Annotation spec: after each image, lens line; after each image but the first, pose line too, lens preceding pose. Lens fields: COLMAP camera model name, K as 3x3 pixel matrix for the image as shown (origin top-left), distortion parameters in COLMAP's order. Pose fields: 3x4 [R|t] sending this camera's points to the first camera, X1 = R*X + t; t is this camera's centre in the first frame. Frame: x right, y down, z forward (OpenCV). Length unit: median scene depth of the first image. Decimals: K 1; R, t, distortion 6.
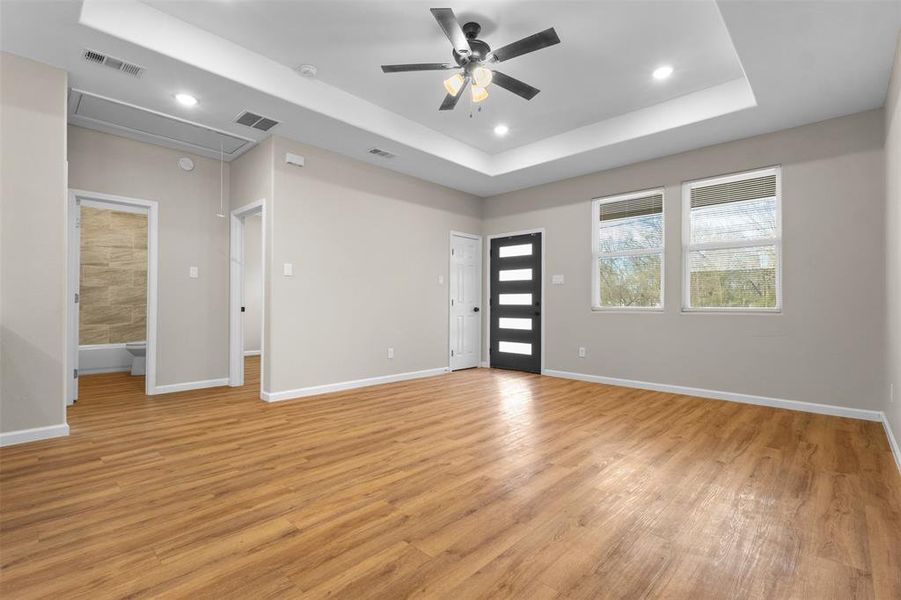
lens RADIAL K [[414.7, 0, 446.6], [0, 414.7, 302.1], [0, 0, 1]] dist [0.002161, 0.000002]
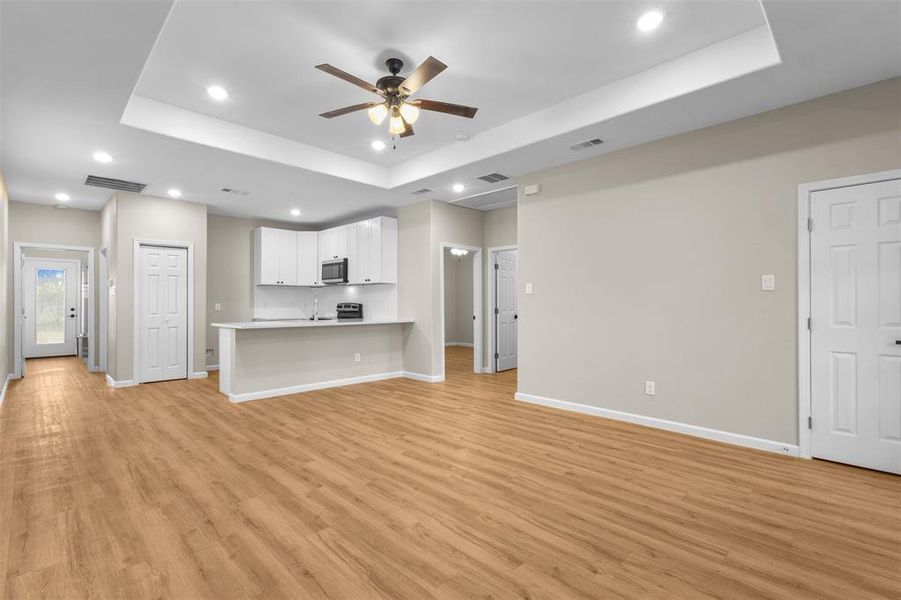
lens RADIAL K [[414.7, 0, 446.6], [0, 414.7, 302.1], [0, 0, 1]] dist [0.002161, 0.000002]
pose [[-0.026702, -0.005967, -0.999626, 0.960324], [0.006779, 0.999958, -0.006150, -0.045348], [0.999620, -0.006941, -0.026660, 1.010561]]
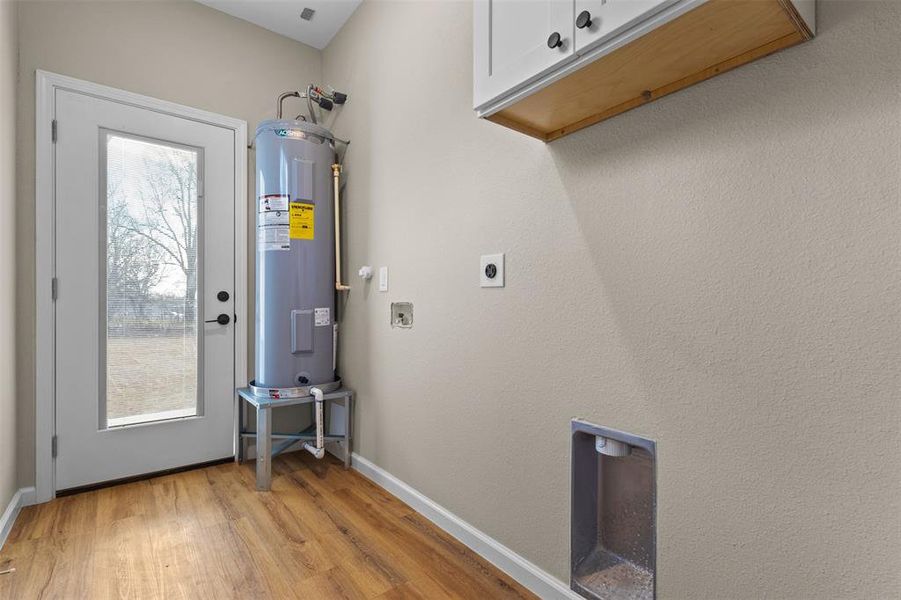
lens RADIAL K [[419.1, 0, 448.6], [0, 419.1, 311.5], [0, 0, 1]] dist [0.000938, 0.000608]
pose [[-0.142022, 0.008368, -0.989828, -0.913776], [0.004560, 0.999959, 0.007800, -0.008833], [0.989853, -0.003406, -0.142054, -0.910497]]
